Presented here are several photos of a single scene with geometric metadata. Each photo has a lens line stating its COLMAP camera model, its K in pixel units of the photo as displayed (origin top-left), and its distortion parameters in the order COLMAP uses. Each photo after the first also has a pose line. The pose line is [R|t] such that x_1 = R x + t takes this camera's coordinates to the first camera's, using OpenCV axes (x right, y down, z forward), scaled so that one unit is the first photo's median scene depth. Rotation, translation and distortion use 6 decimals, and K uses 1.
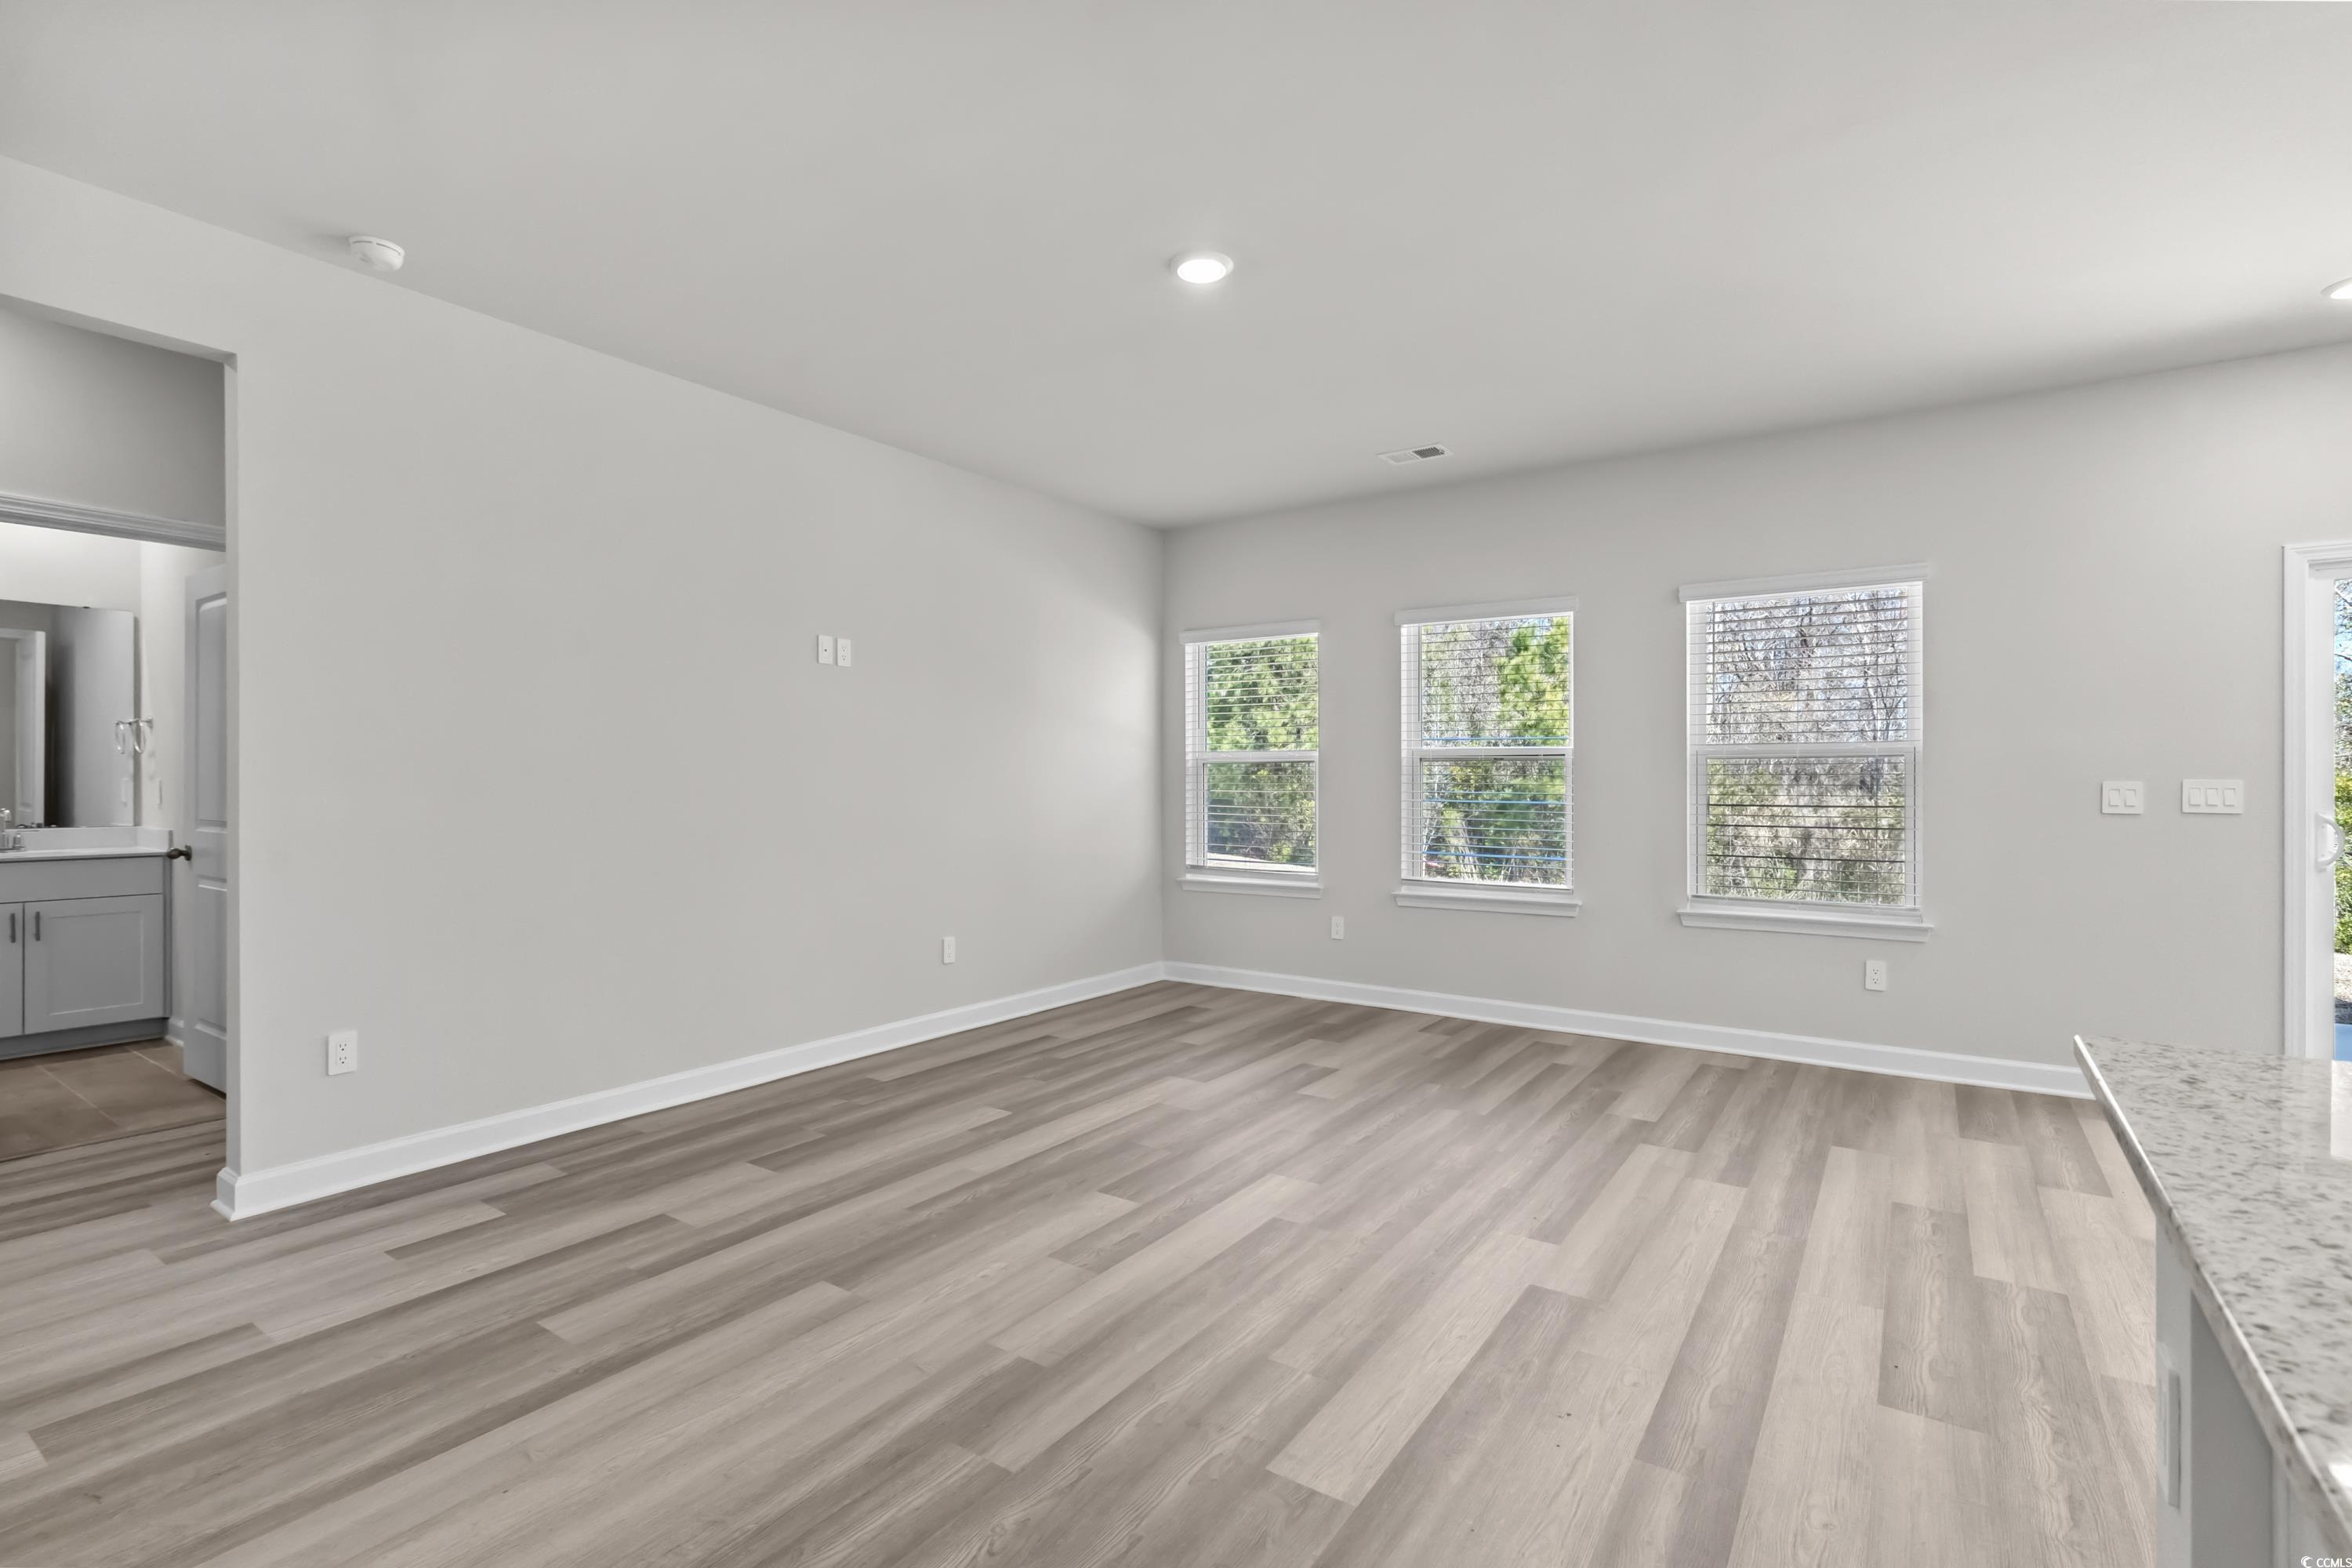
lens RADIAL K [[1077.8, 0, 1170.1], [0, 1077.8, 783.8], [0, 0, 1]] dist [-0.000953, -0.000336]
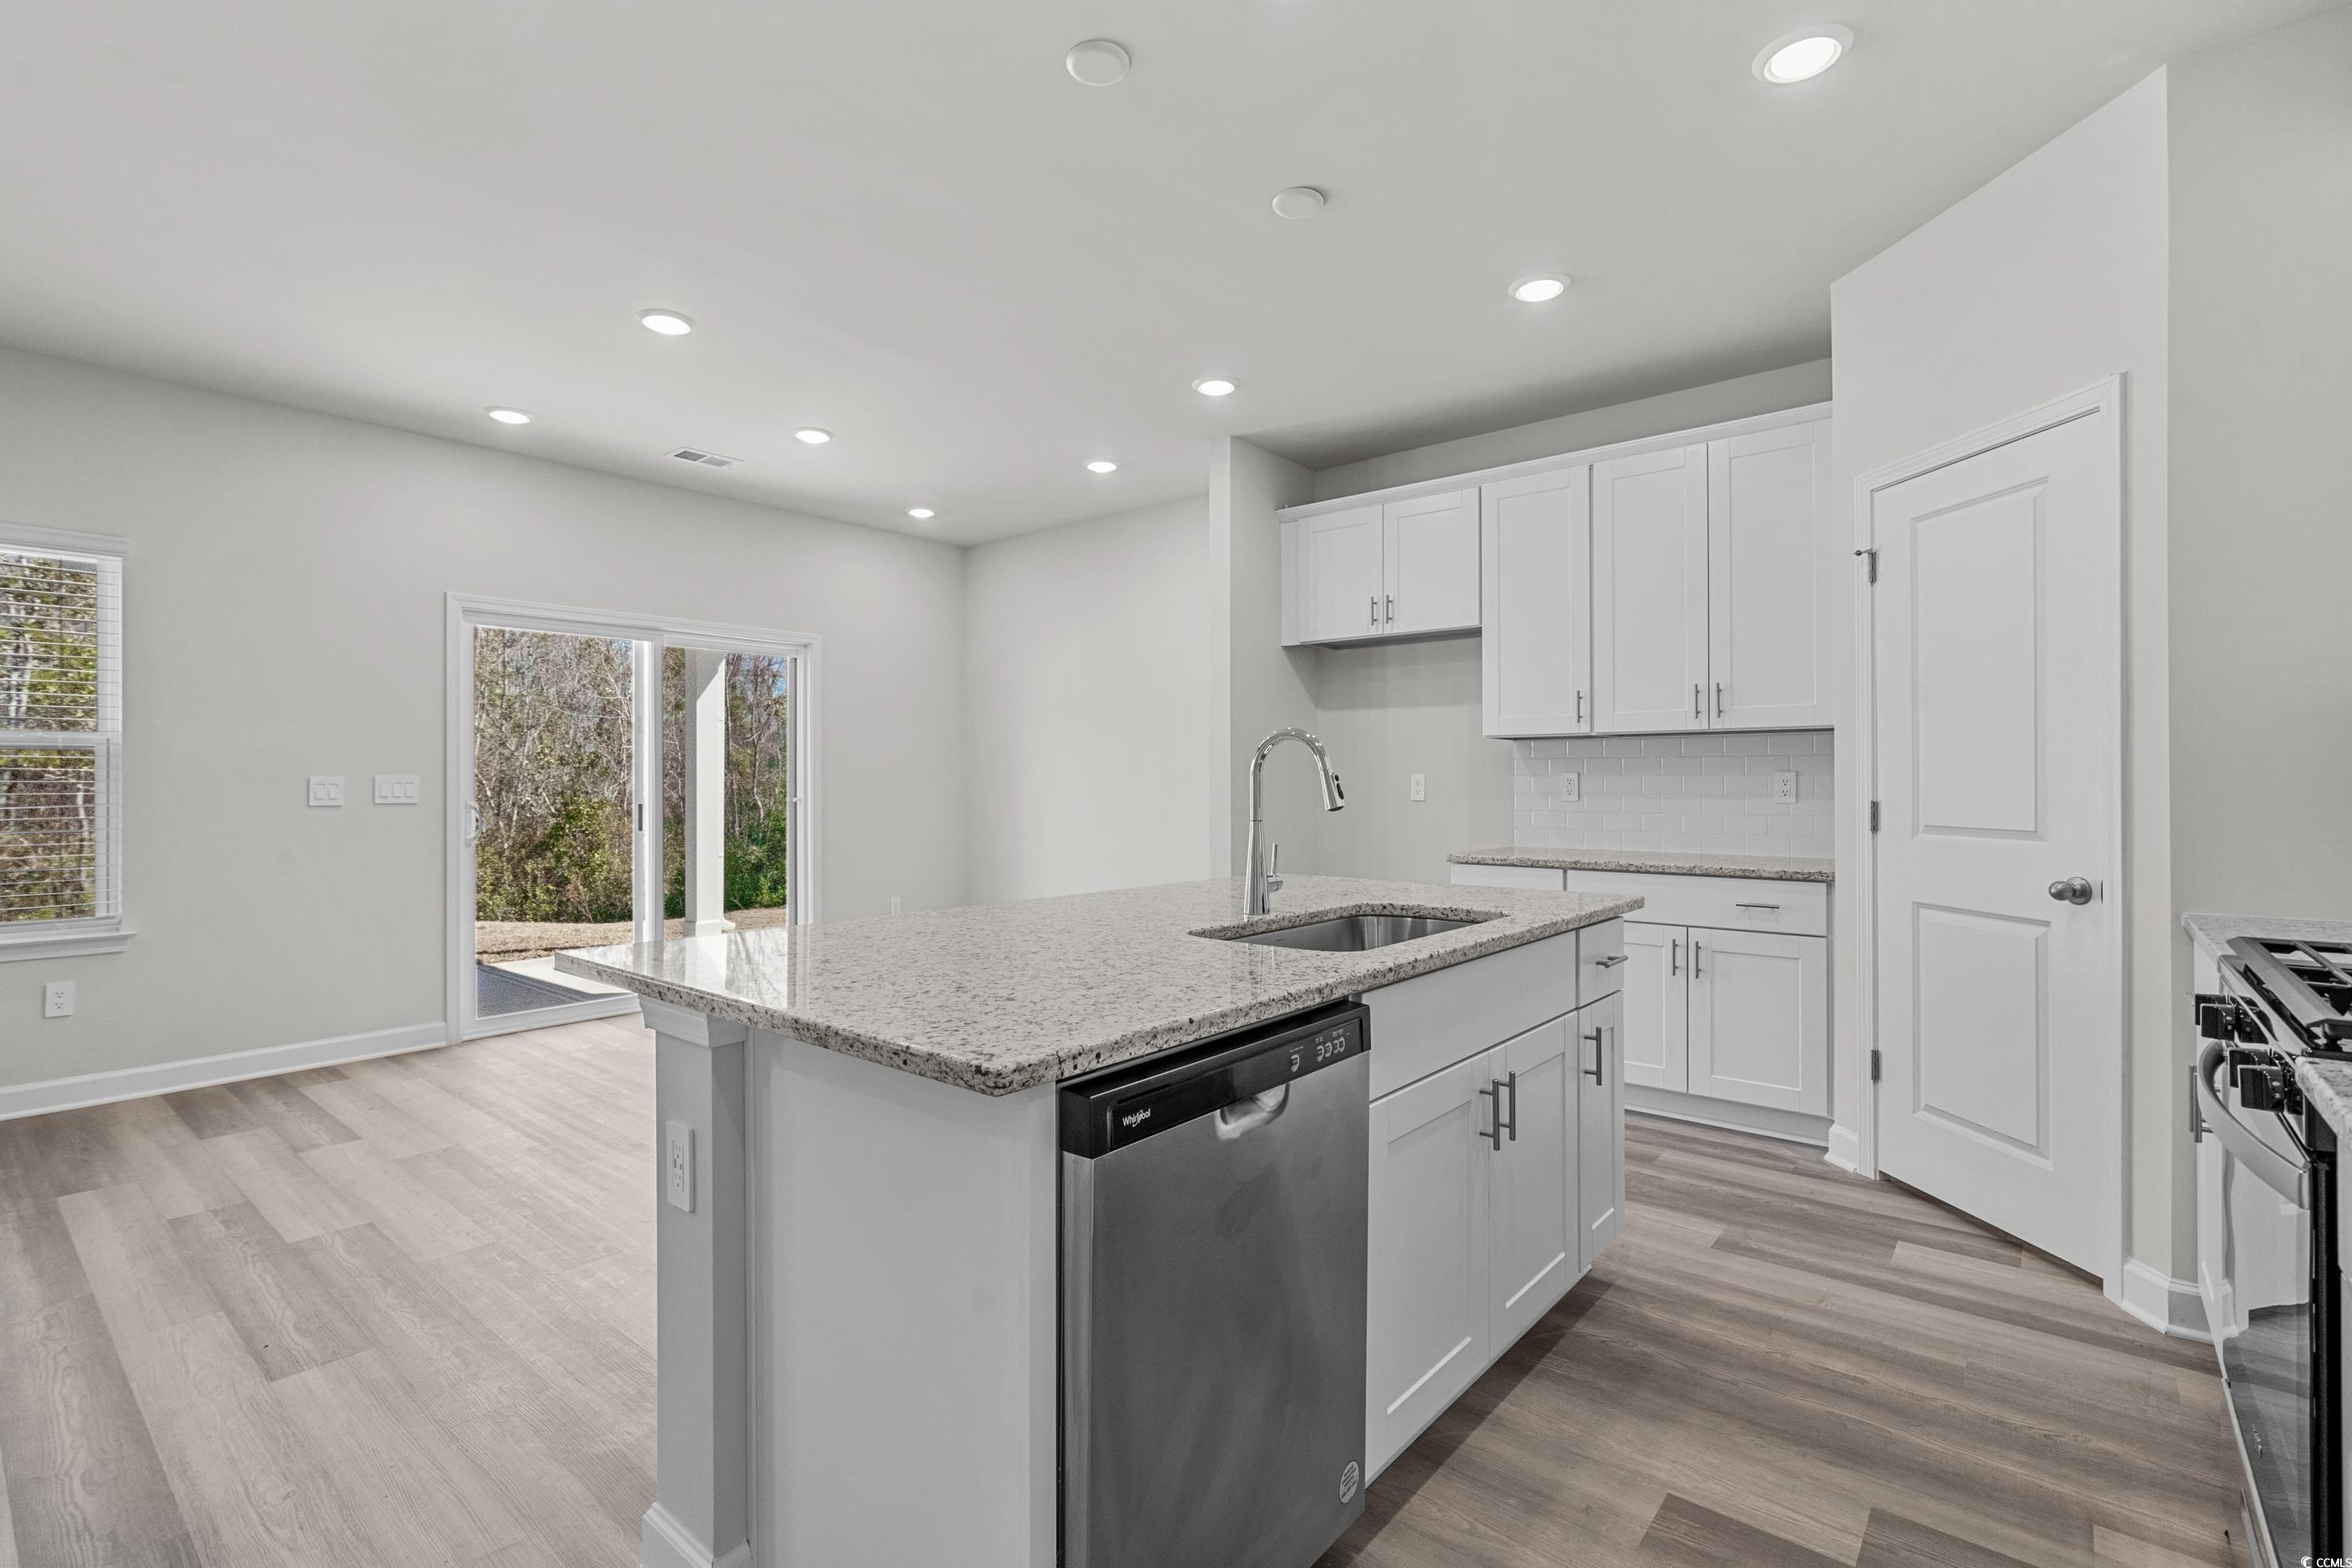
lens RADIAL K [[1075.7, 0, 1174.3], [0, 1075.7, 775.1], [0, 0, 1]] dist [-0.000204, 0.000389]
pose [[0.087538, 0.005155, 0.996148, -0.160727], [0.003132, 0.999980, -0.005450, 0.005322], [-0.996156, 0.003597, 0.087520, 0.031579]]
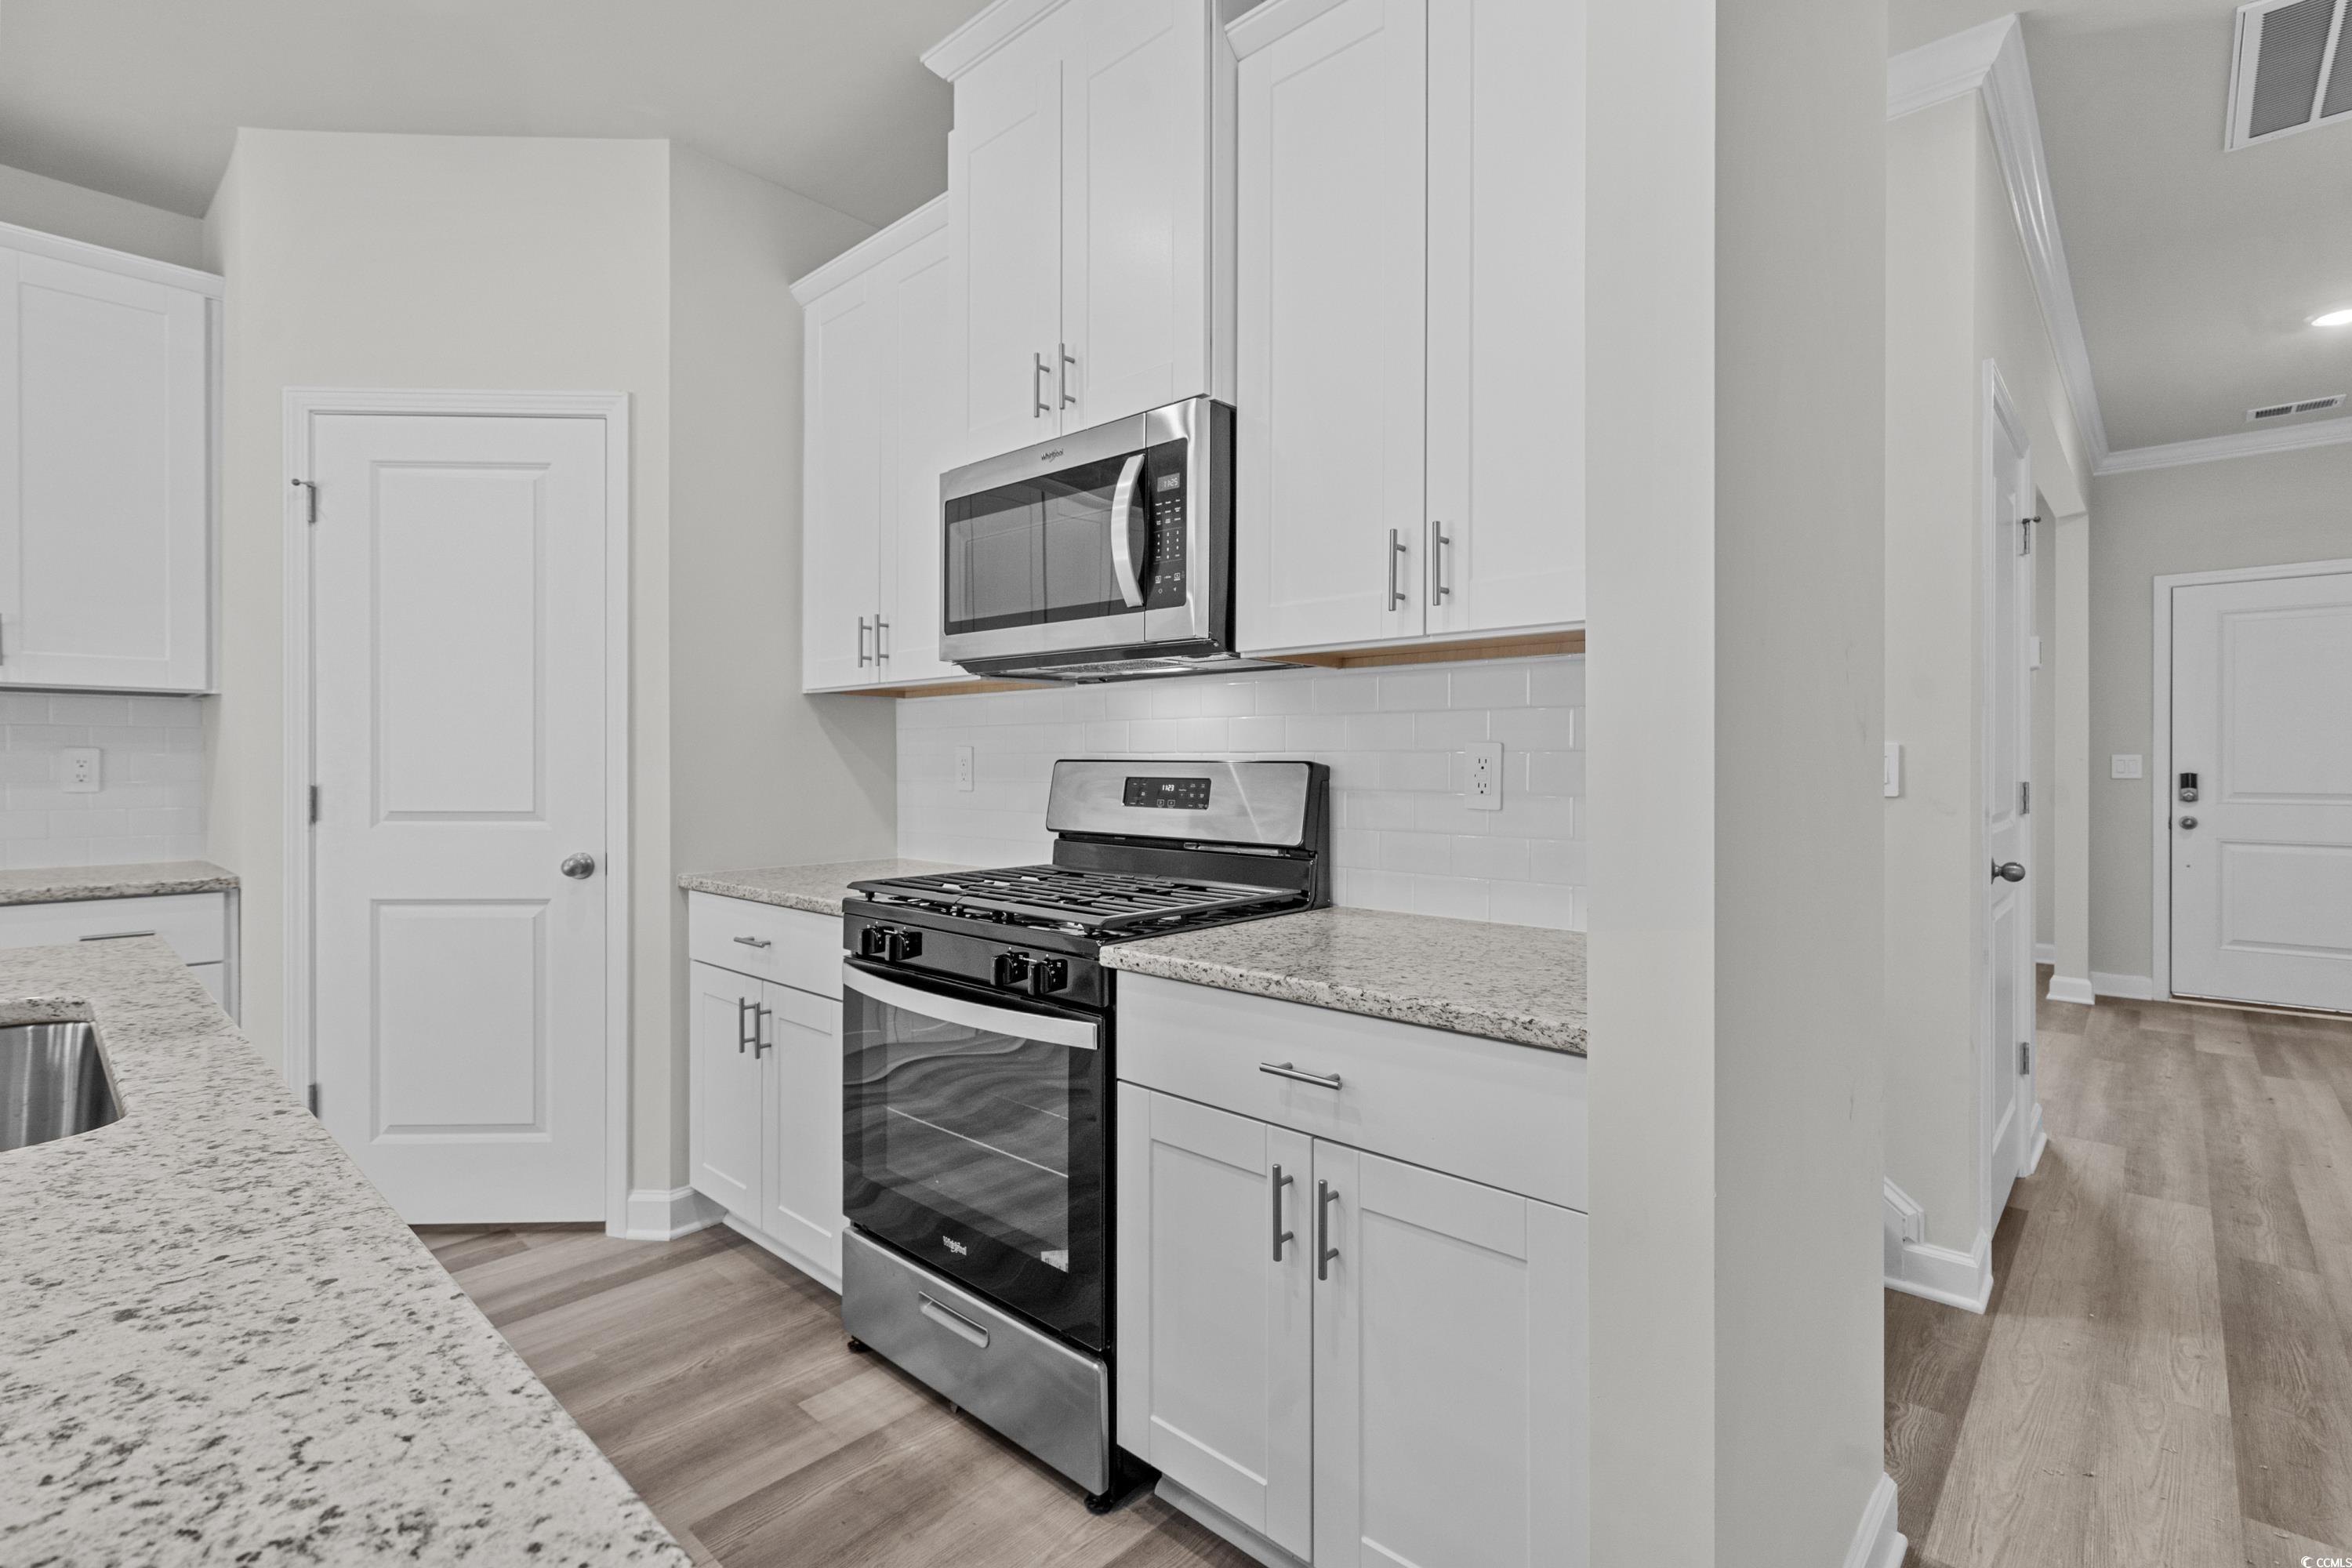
lens RADIAL K [[1083.3, 0, 1179.2], [0, 1083.3, 767.4], [0, 0, 1]] dist [-0.004439, -0.000860]
pose [[-0.991297, -0.001893, 0.131635, 0.078373], [-0.001266, 0.999987, 0.004842, 0.006928], [-0.131642, 0.004633, -0.991286, 0.185826]]
